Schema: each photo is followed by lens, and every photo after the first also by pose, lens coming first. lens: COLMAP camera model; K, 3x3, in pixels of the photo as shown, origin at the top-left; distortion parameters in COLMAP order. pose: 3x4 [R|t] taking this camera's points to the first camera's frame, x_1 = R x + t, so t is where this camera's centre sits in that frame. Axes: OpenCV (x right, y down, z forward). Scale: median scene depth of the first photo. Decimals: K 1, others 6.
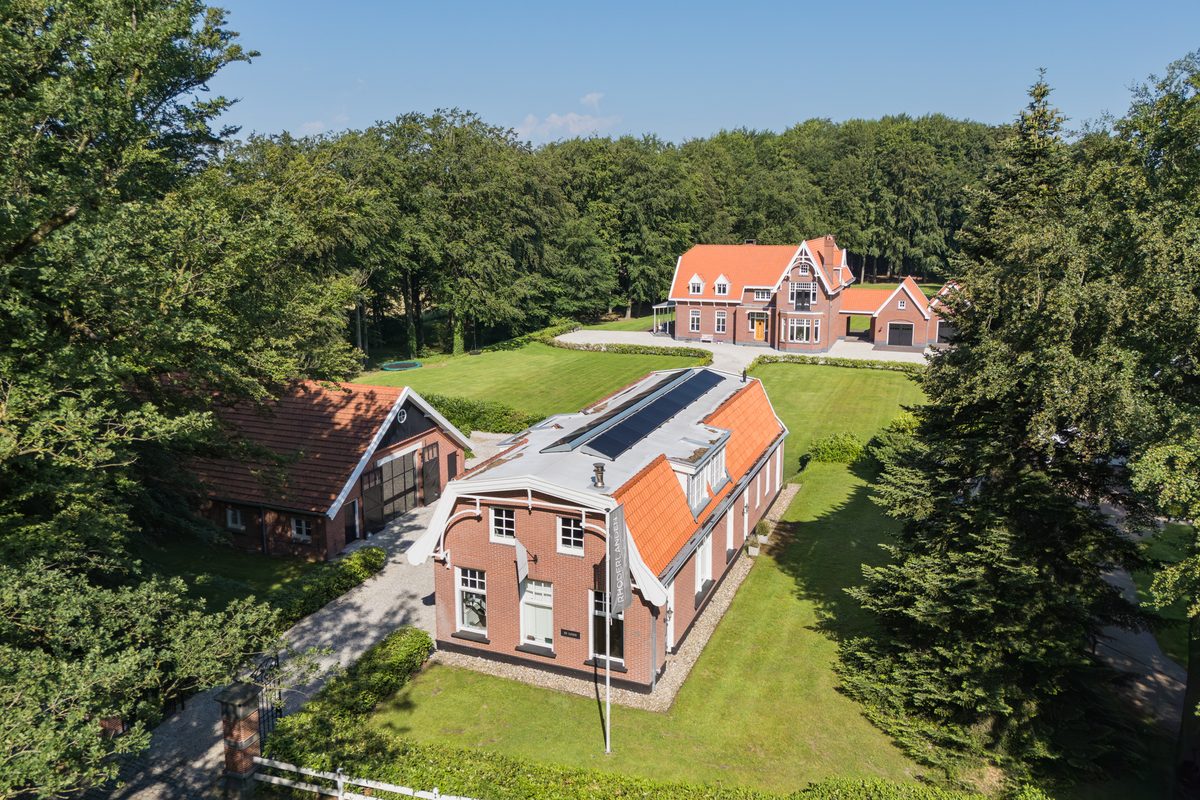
lens RADIAL K [[862.6, 0, 600.9], [0, 862.6, 357.1], [0, 0, 1]] dist [0.140131, -0.000428]
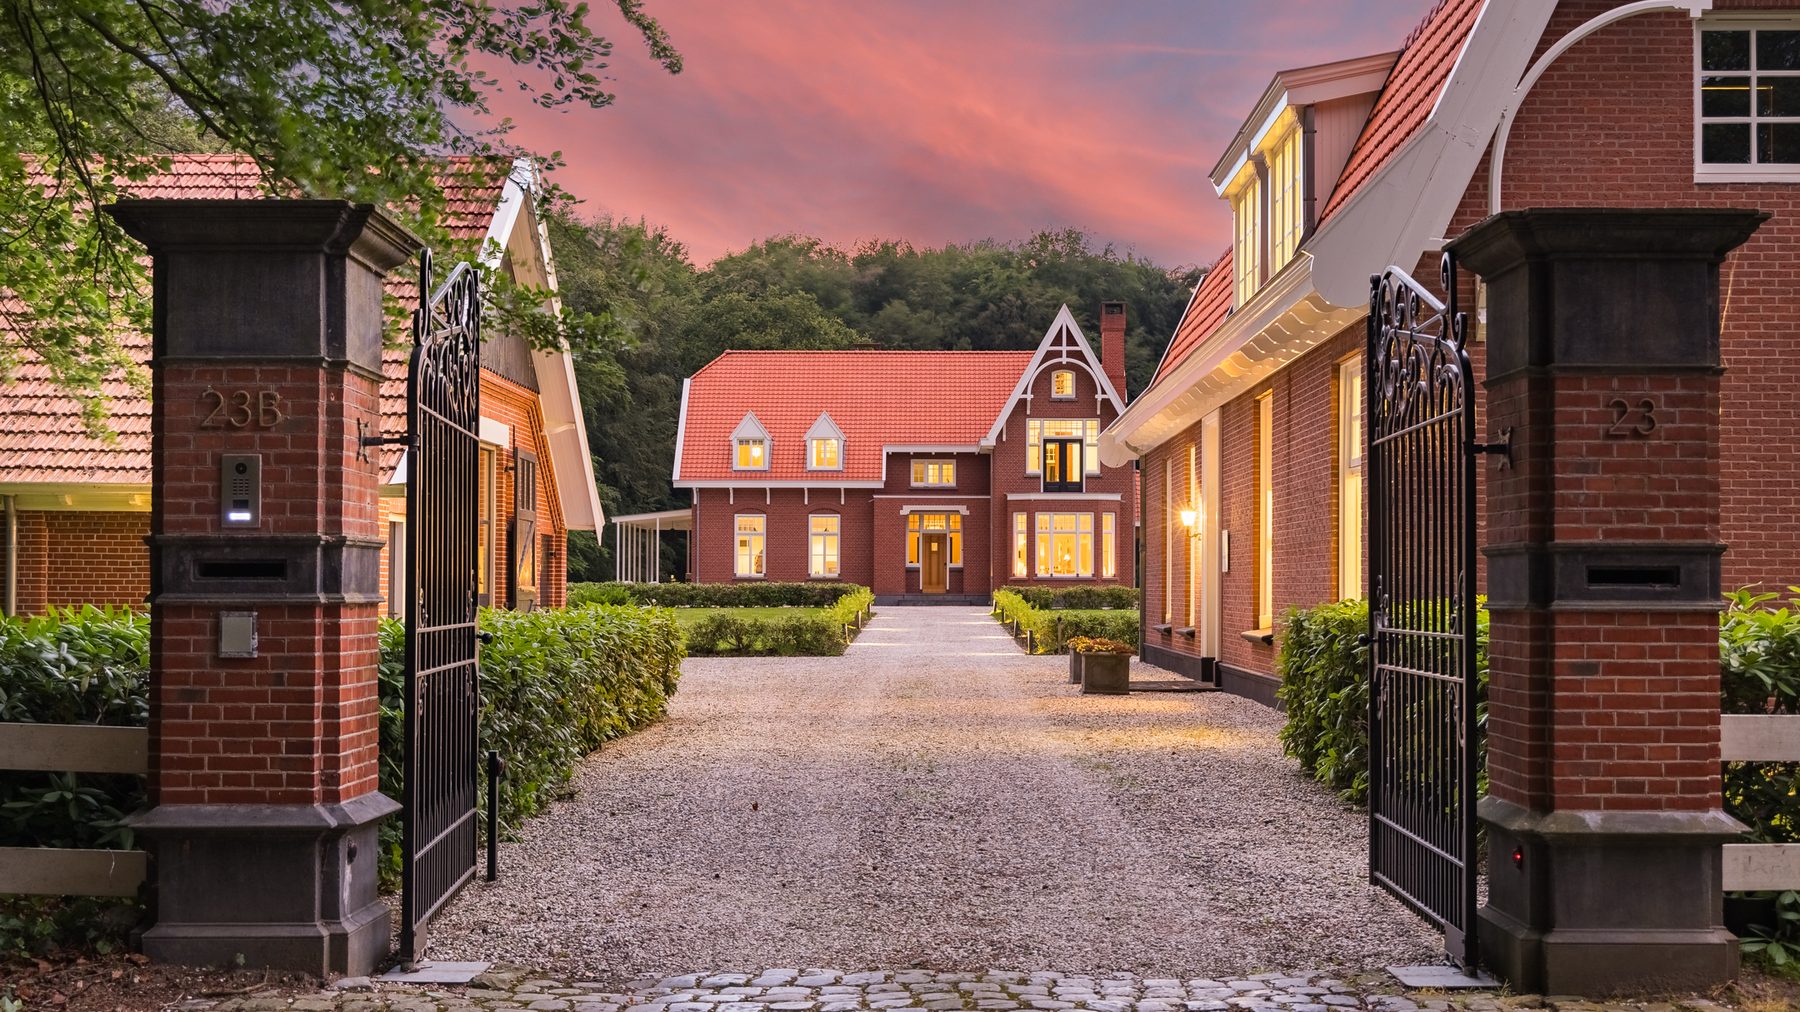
lens RADIAL K [[2152.5, 0, 931.2], [0, 2152.5, 515.5], [0, 0, 1]] dist [0.010615, 0.021497]
pose [[0.925052, 0.020054, 0.379310, -0.165099], [0.057364, 0.979776, -0.191699, 0.125896], [-0.375483, 0.199091, 0.905193, 0.194202]]
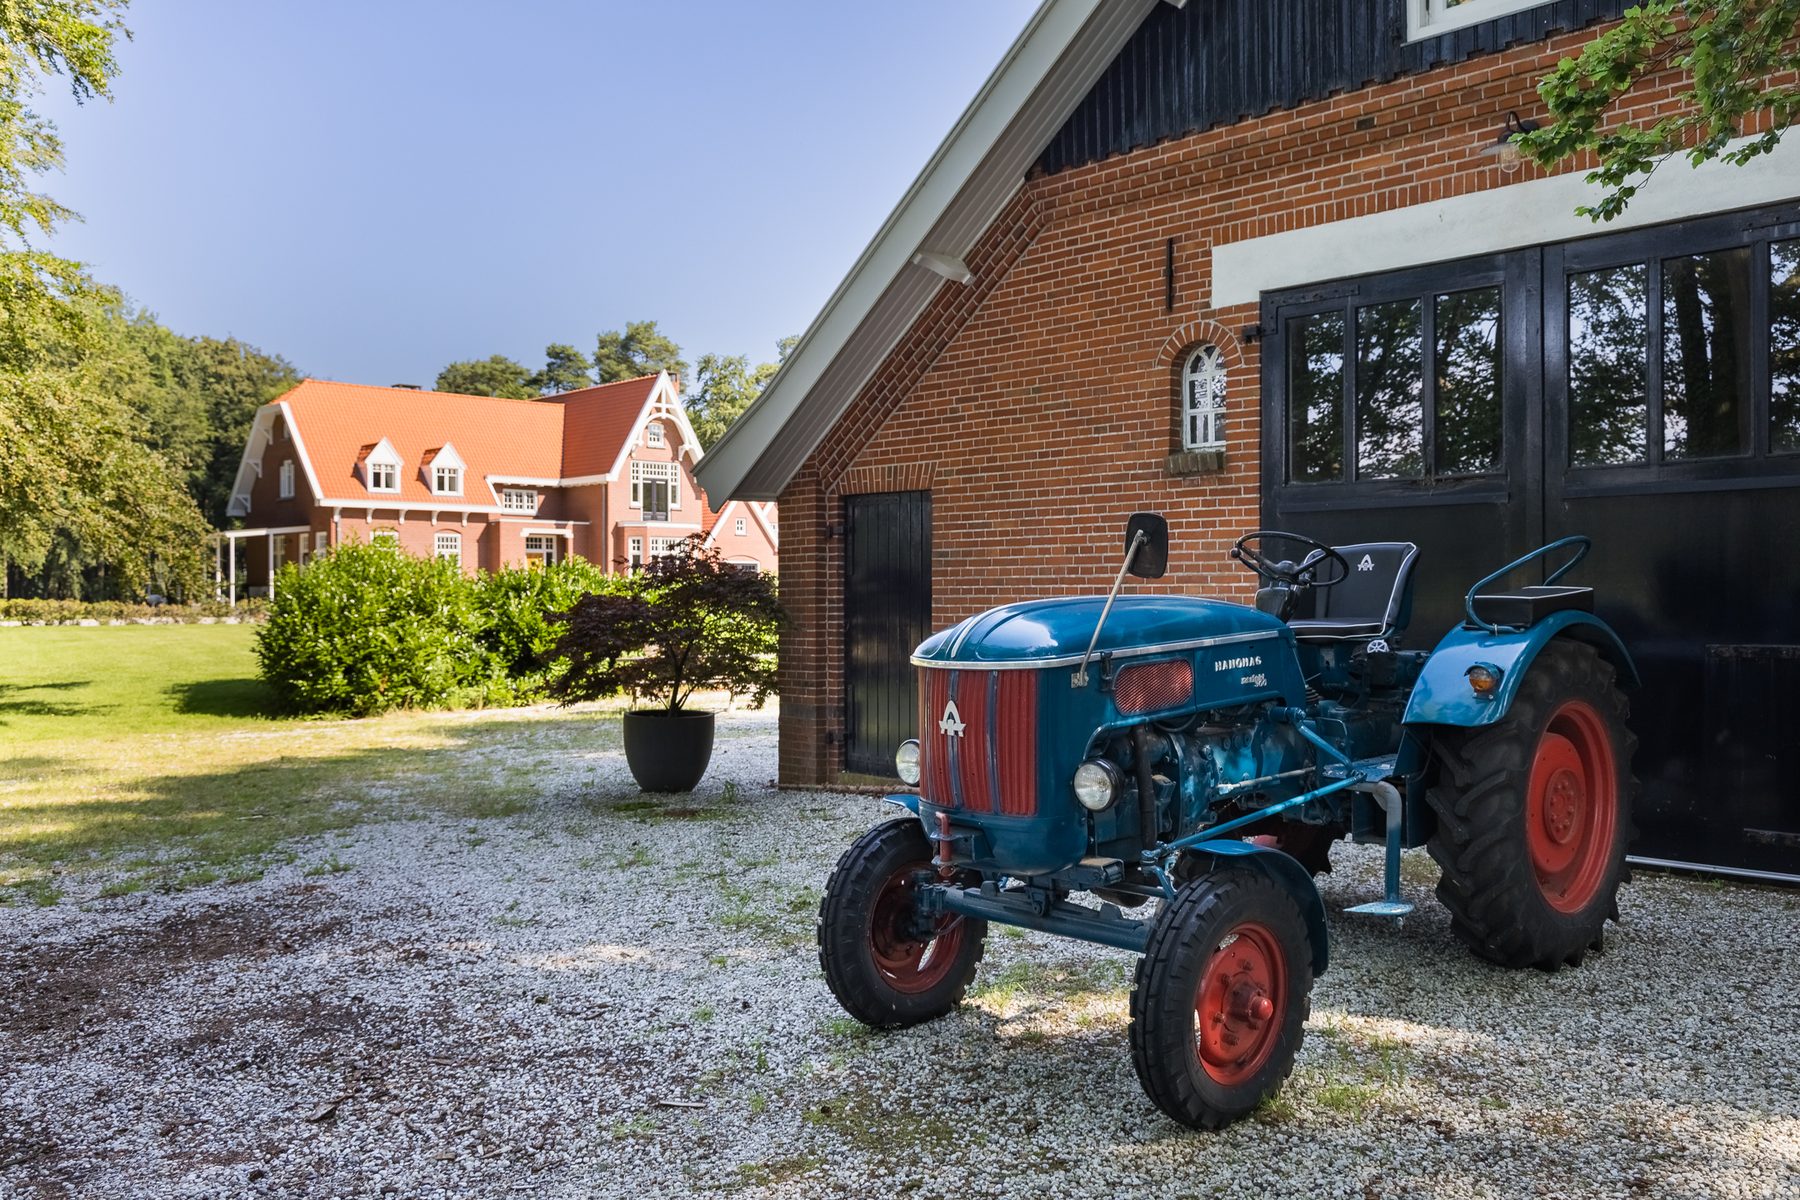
lens RADIAL K [[1433.8, 0, 900.0], [0, 1433.8, 600.0], [0, 0, 1]] dist [-0.003278, -0.003810]
pose [[0.393476, 0.000925, 0.919334, -0.410922], [0.158253, 0.985004, -0.068723, 0.058286], [-0.905612, 0.172529, 0.387429, 0.591938]]
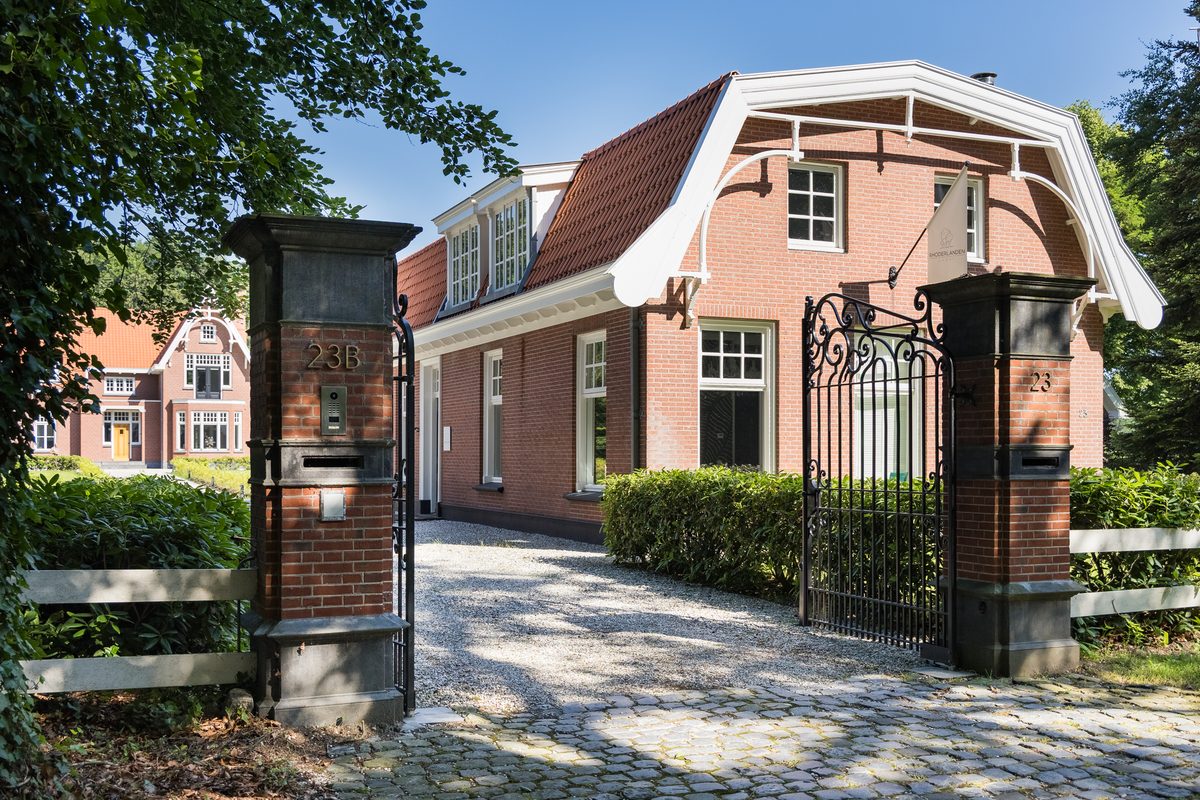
lens RADIAL K [[1240.4, 0, 602.1], [0, 1240.4, 444.2], [0, 0, 1]] dist [0.021867, 0.002986]
pose [[0.692899, 0.011253, 0.720947, -0.200270], [0.119363, 0.984292, -0.130083, 0.120659], [-0.711086, 0.176189, 0.680671, 0.219473]]
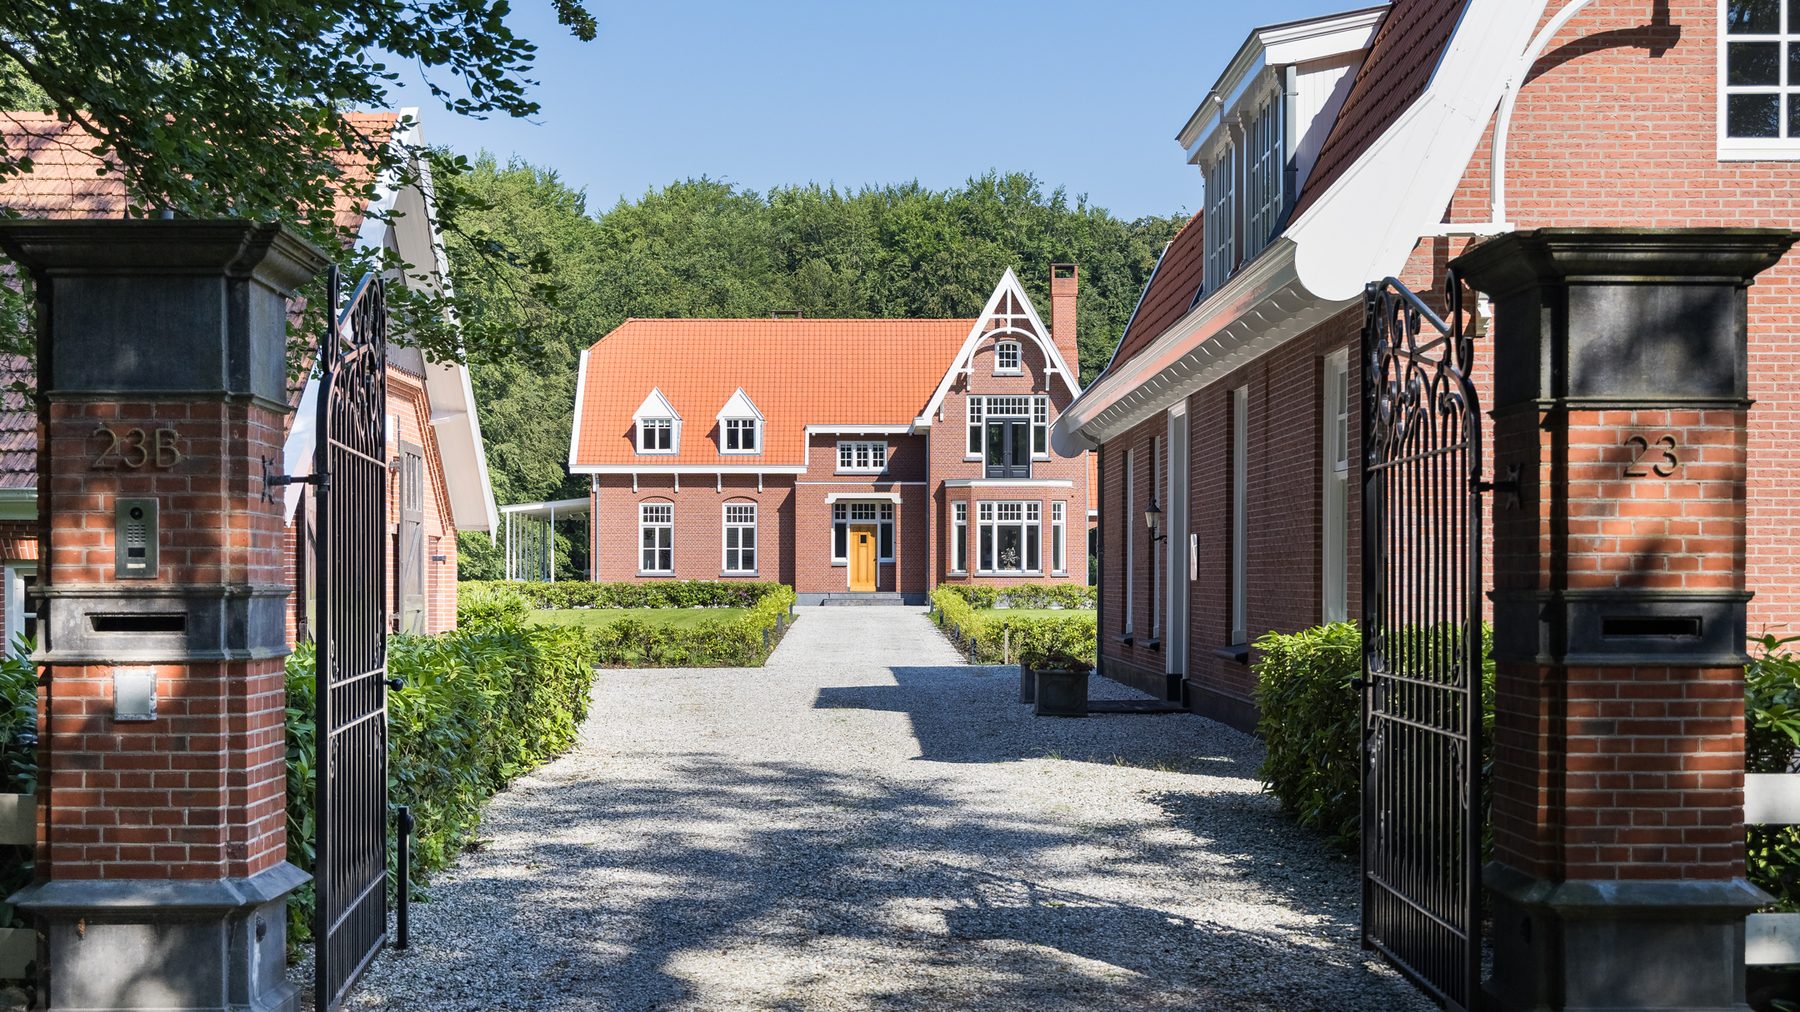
lens RADIAL K [[2419.5, 0, 895.7], [0, 2419.5, 565.0], [0, 0, 1]] dist [0.022561, -0.005657]
pose [[0.918835, 0.007824, 0.394565, -0.167375], [0.061863, 0.984588, -0.163586, 0.124042], [-0.389763, 0.174717, 0.904189, 0.191717]]
